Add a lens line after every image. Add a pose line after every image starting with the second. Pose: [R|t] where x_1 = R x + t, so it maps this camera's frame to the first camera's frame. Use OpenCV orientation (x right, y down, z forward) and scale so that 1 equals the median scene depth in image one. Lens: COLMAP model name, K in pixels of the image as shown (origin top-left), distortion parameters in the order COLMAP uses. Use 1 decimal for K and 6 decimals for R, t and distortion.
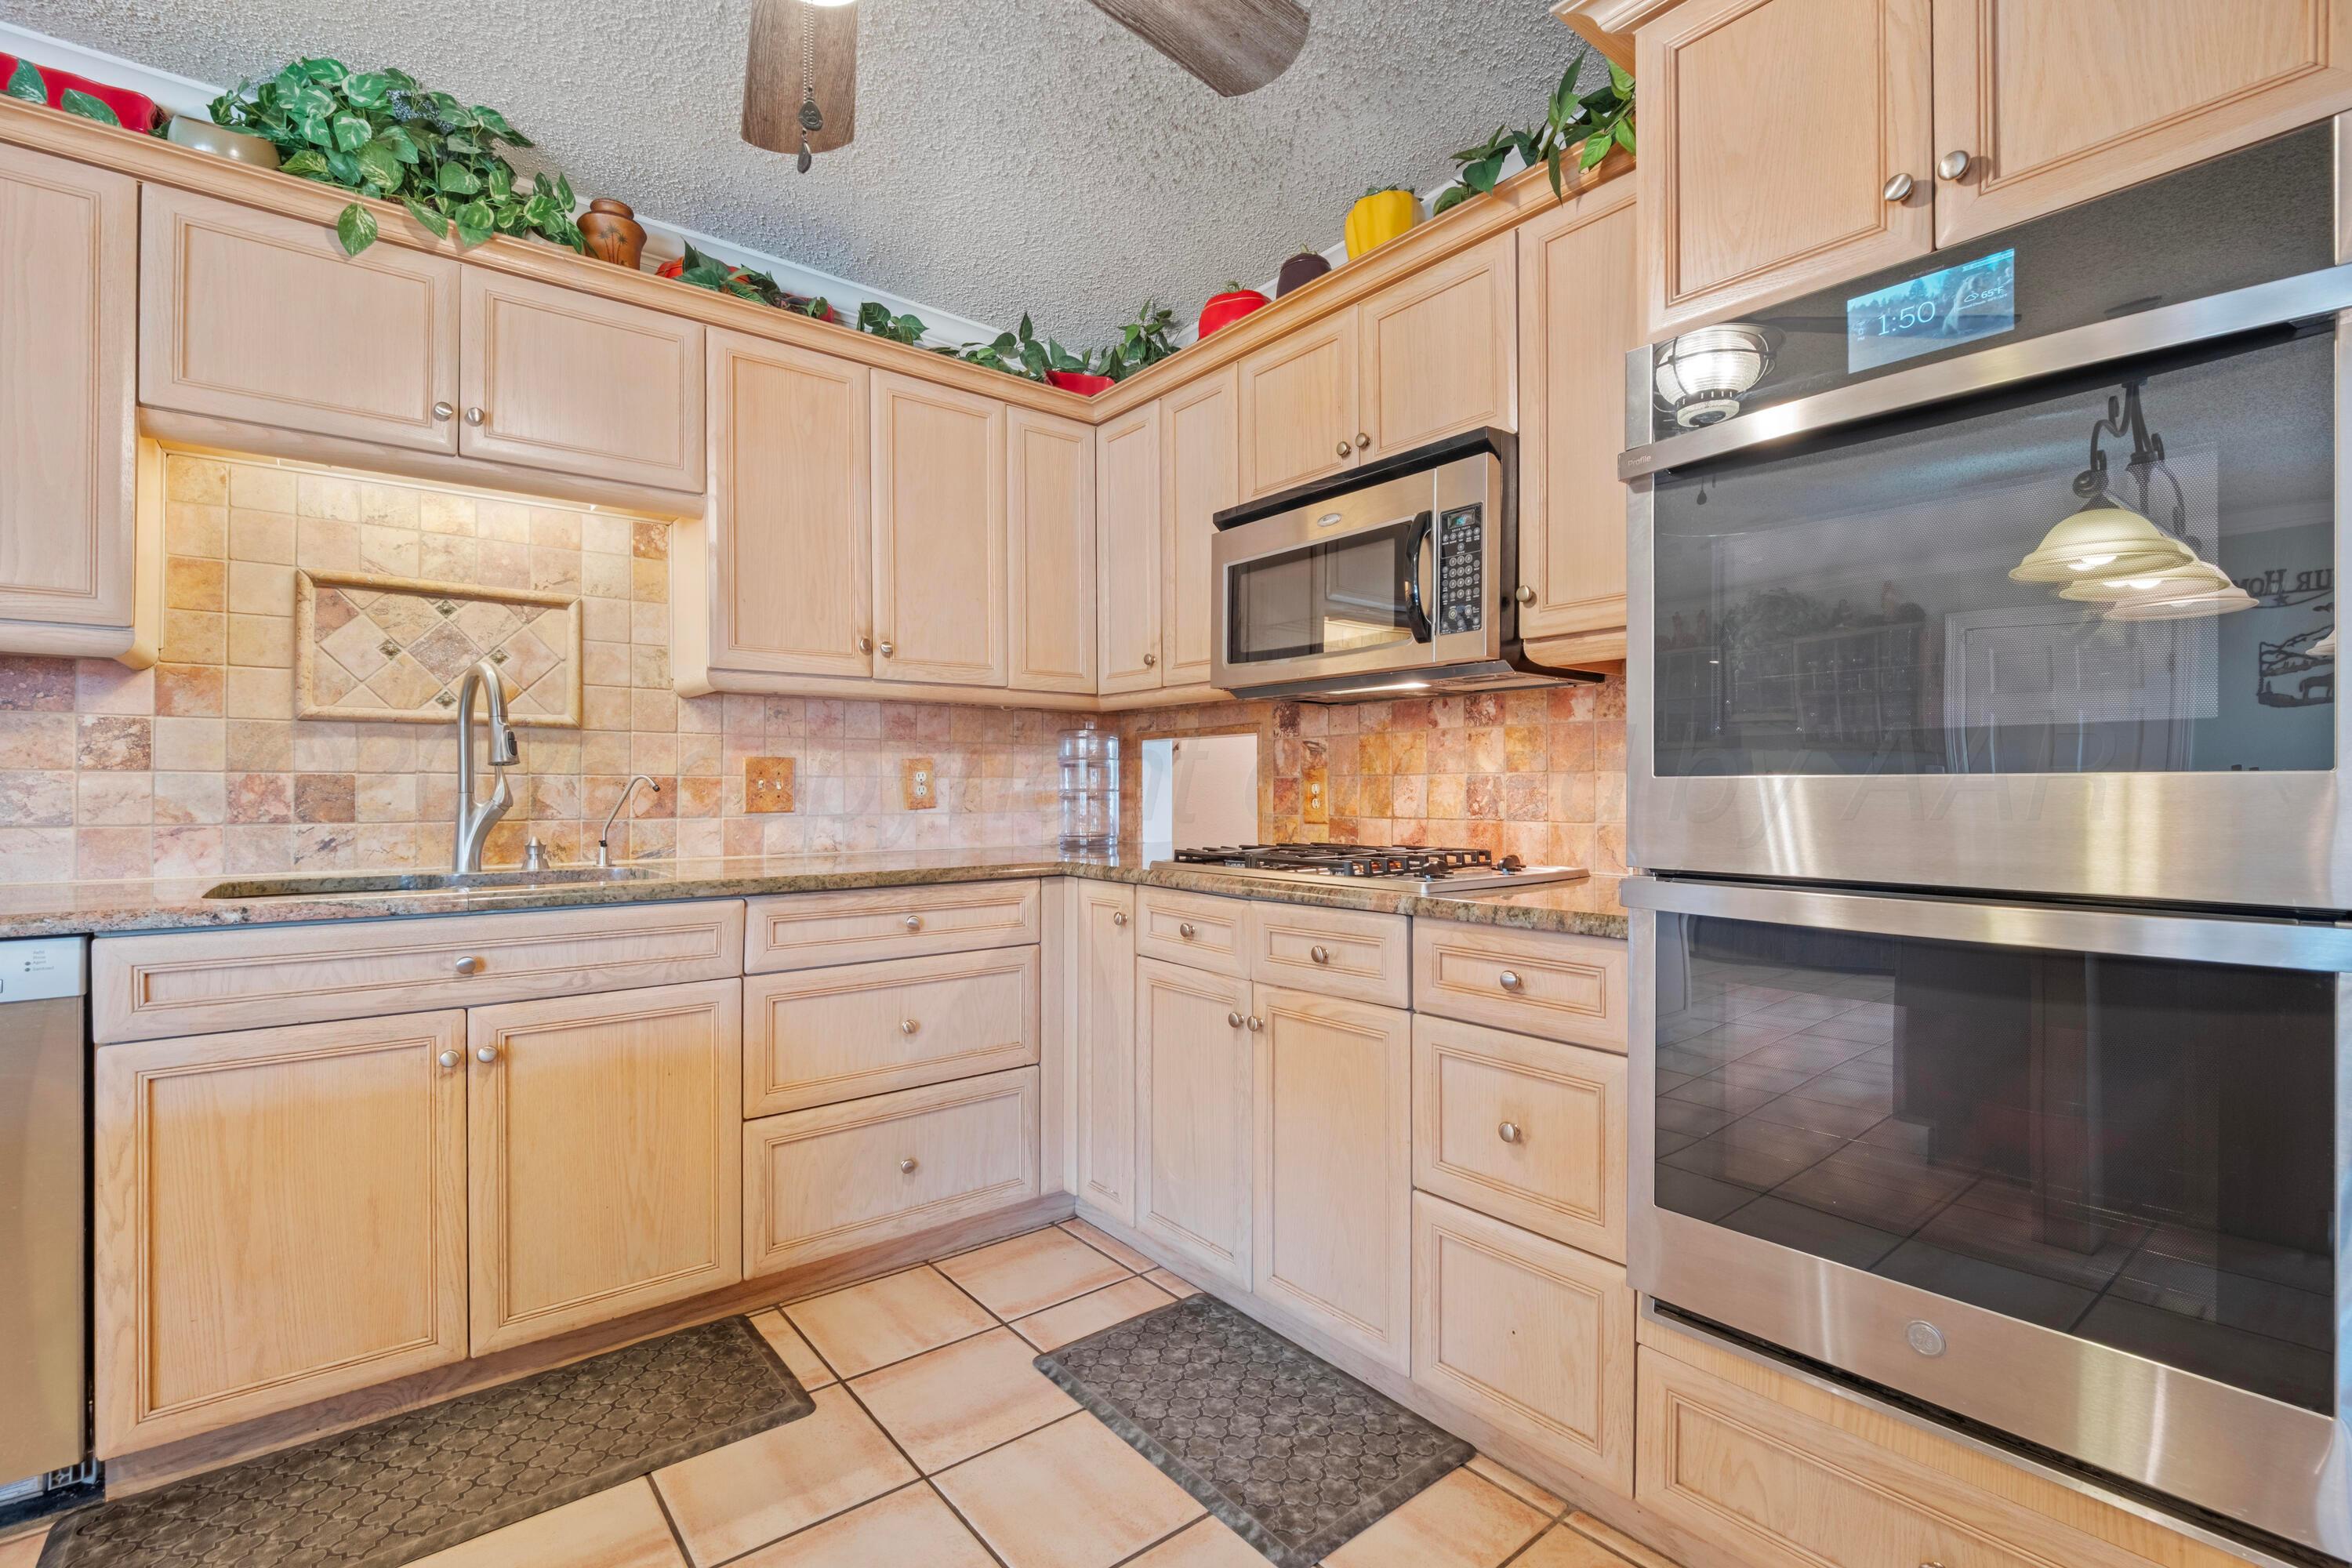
lens RADIAL K [[1035.2, 0, 1176.0], [0, 1035.2, 784.0], [0, 0, 1]] dist [0.000437, 0.000202]
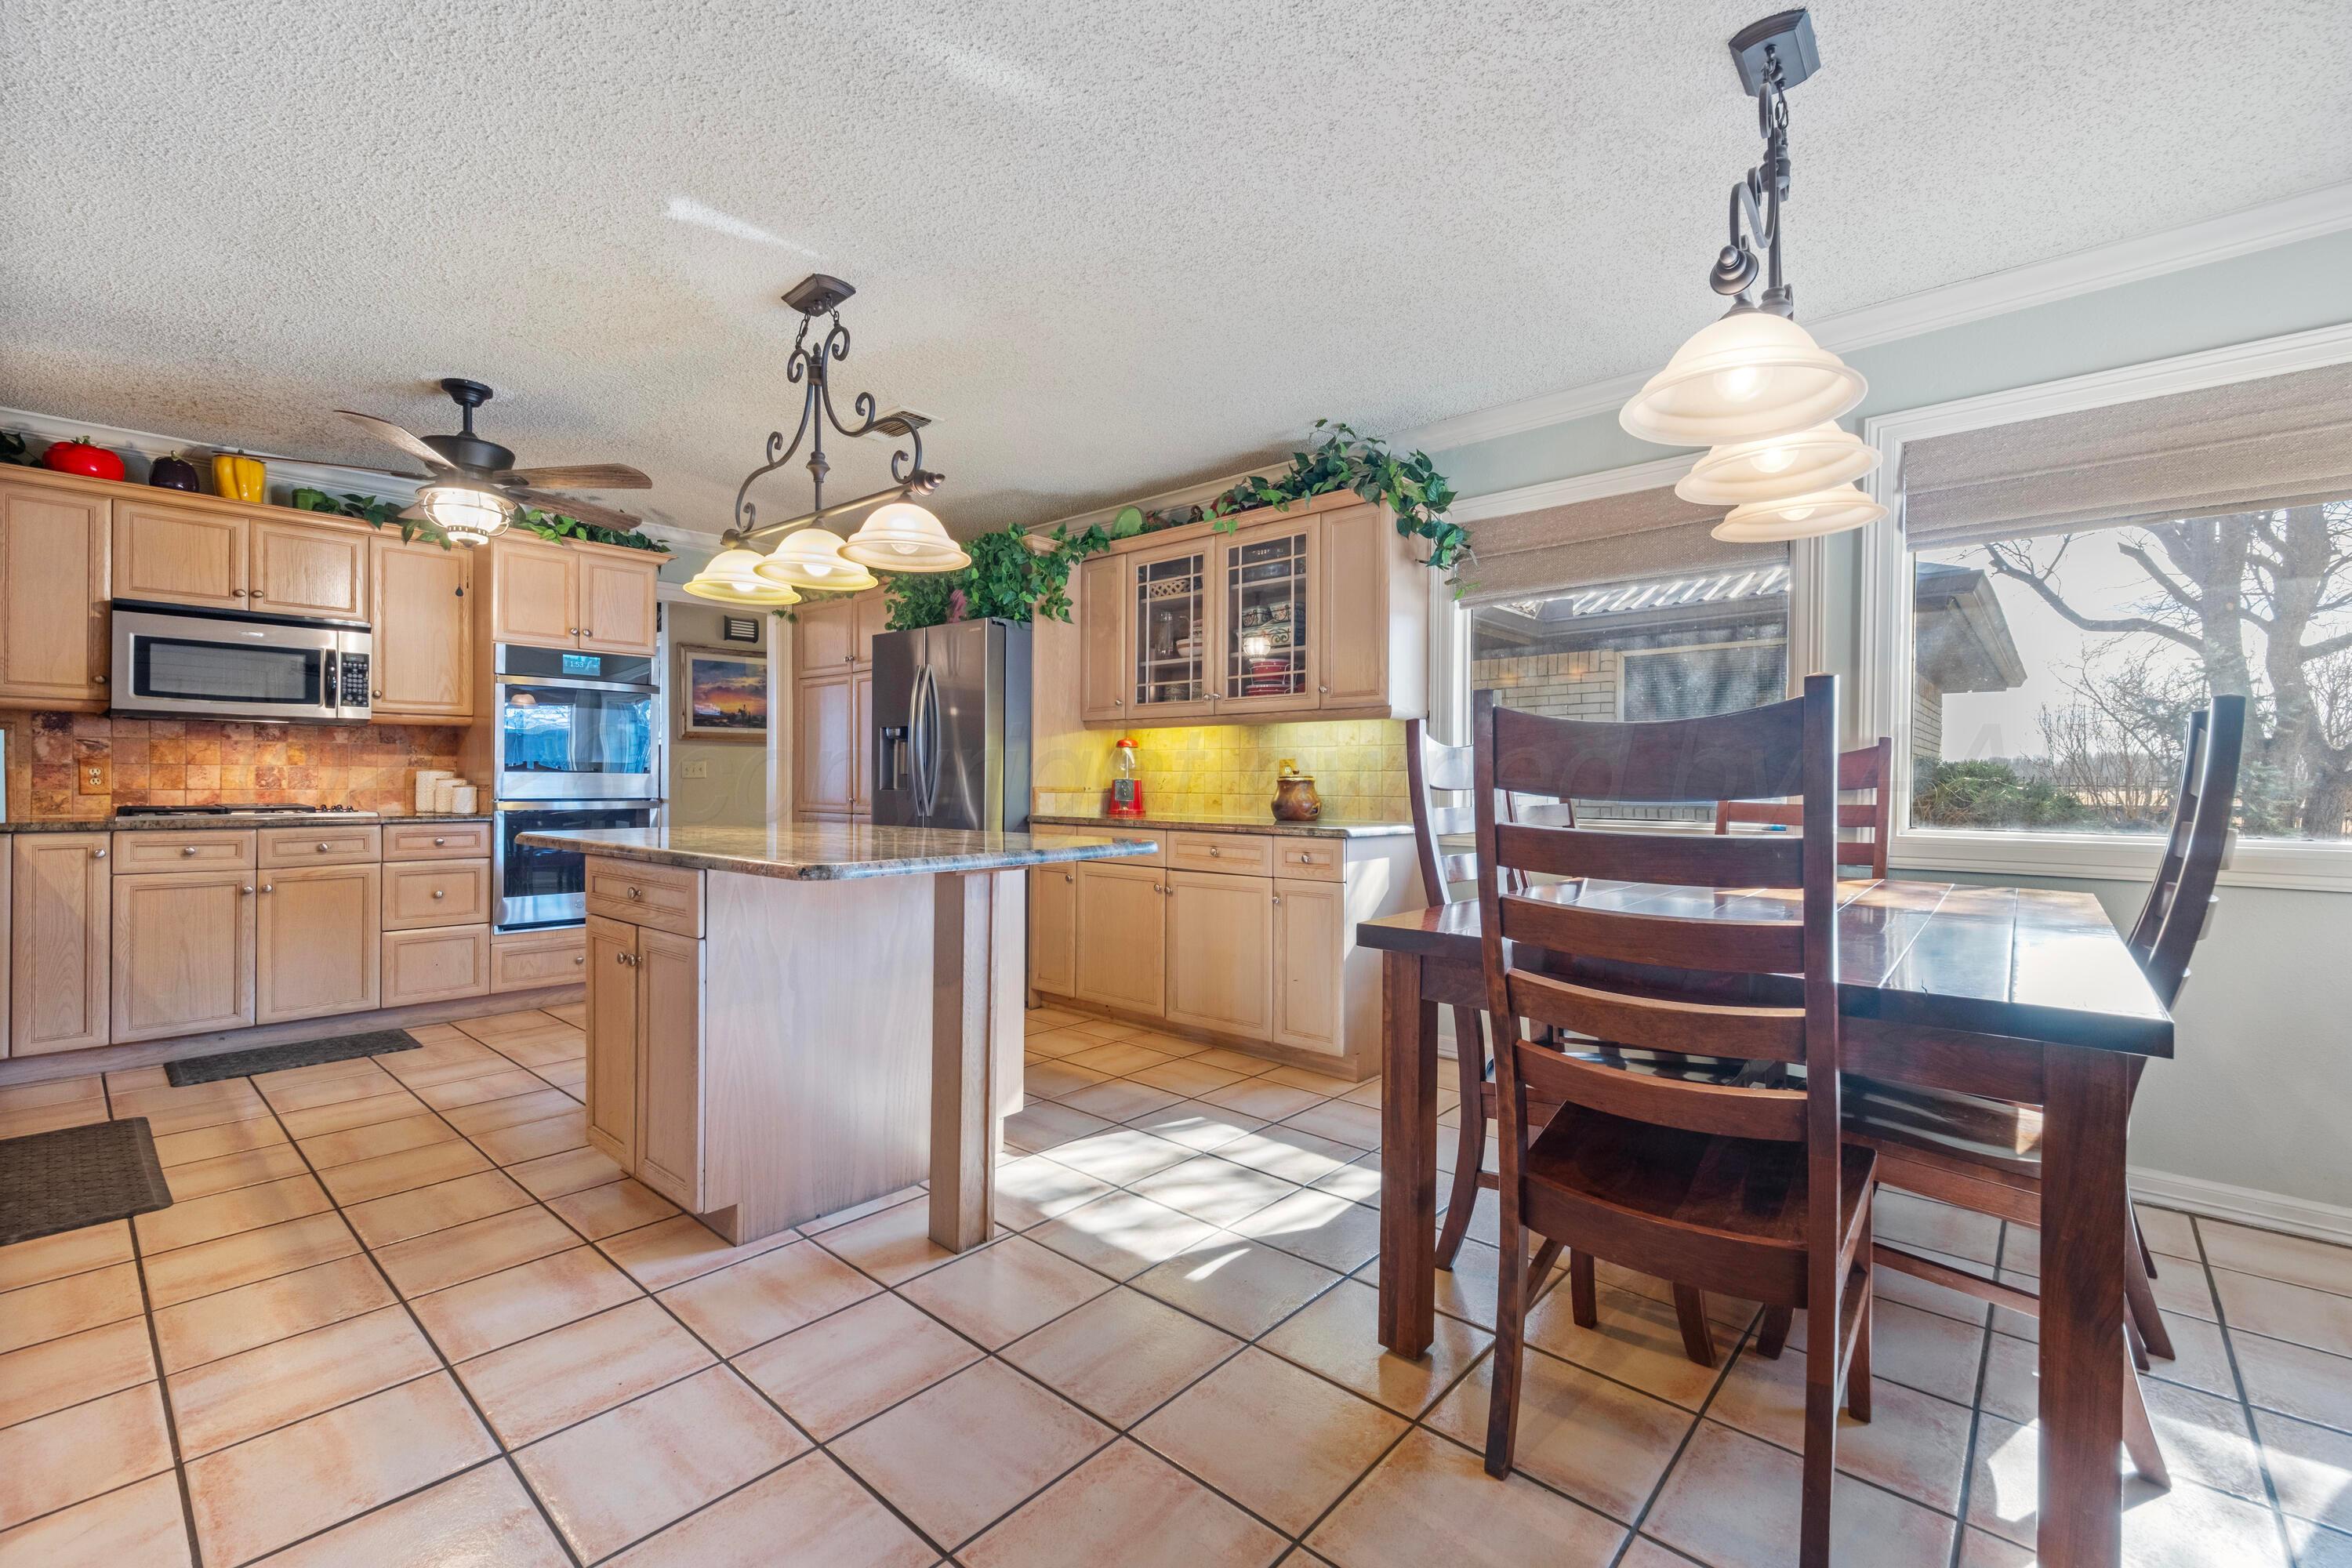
lens RADIAL K [[991.5, 0, 1176.0], [0, 991.5, 784.0], [0, 0, 1]] dist [0.024494, -0.009928]
pose [[-0.174882, -0.003544, 0.984583, -1.886510], [-0.012314, 0.999923, 0.001412, 0.001221], [-0.984512, -0.011877, -0.174912, -0.354541]]
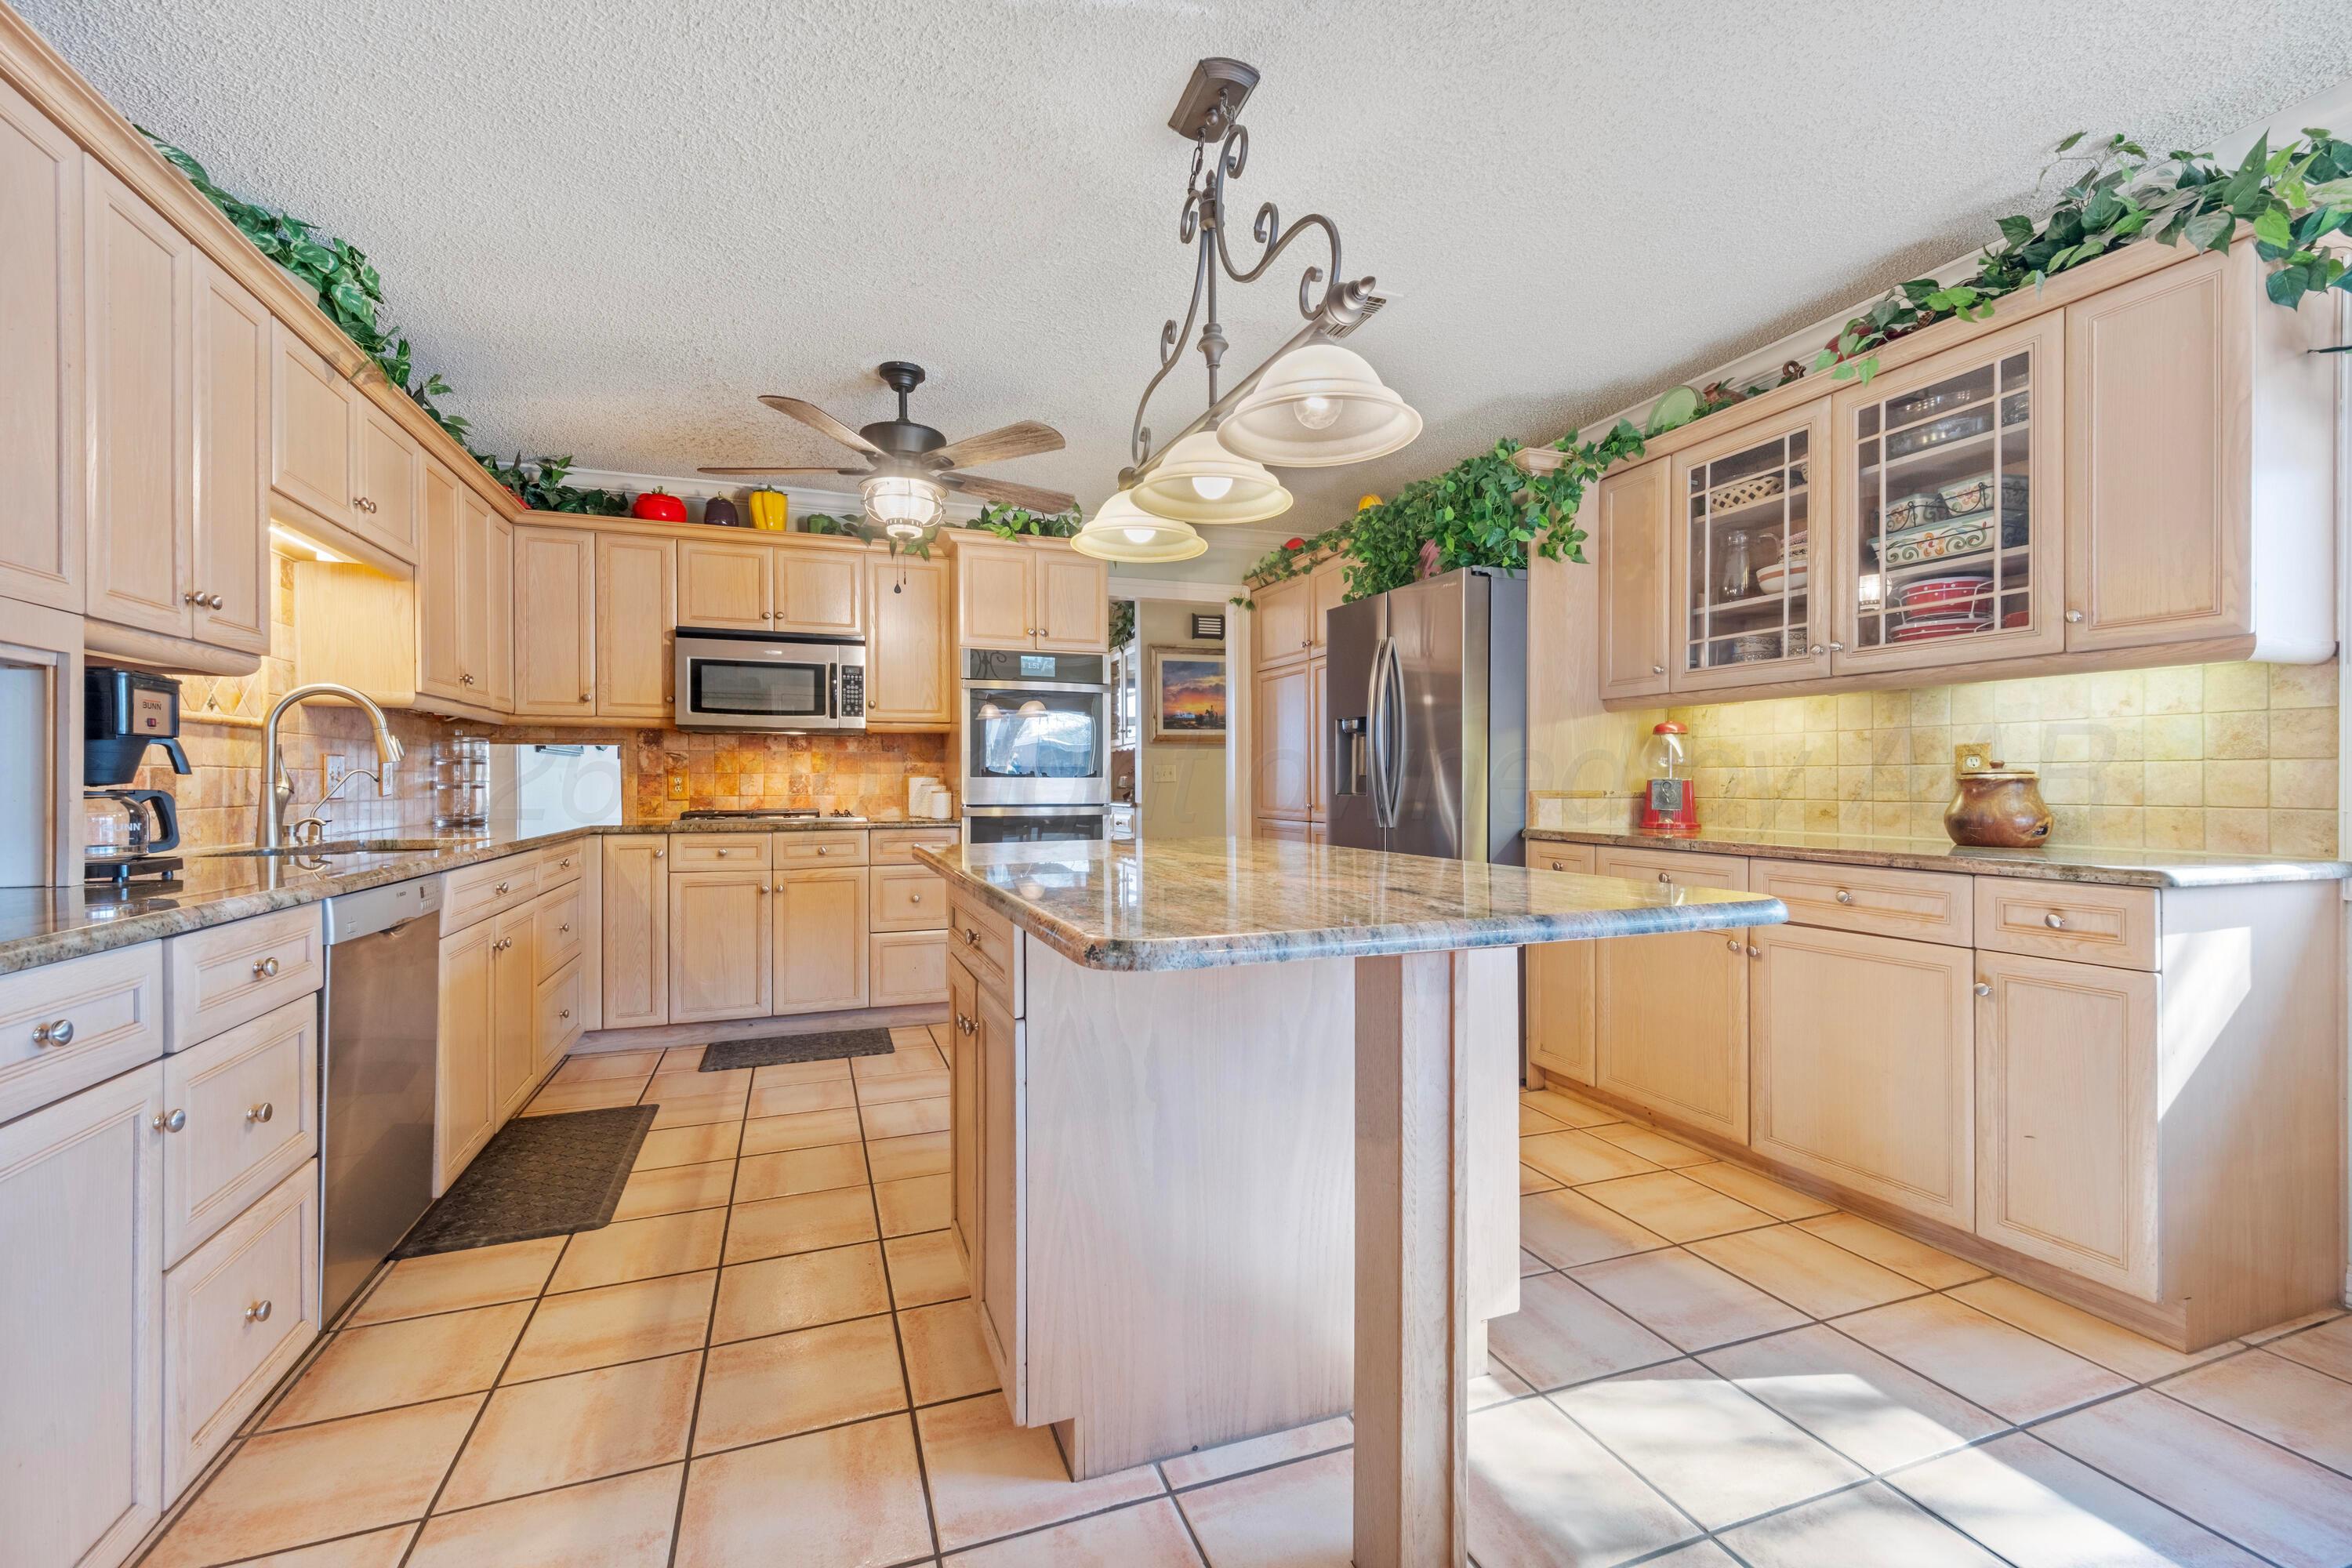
lens RADIAL K [[991.5, 0, 1176.0], [0, 991.5, 784.0], [0, 0, 1]] dist [0.024494, -0.009928]
pose [[0.304110, -0.001528, 0.952636, -1.436450], [-0.005043, 0.999982, 0.003214, 0.000963], [-0.952624, -0.005782, 0.304097, -0.368532]]
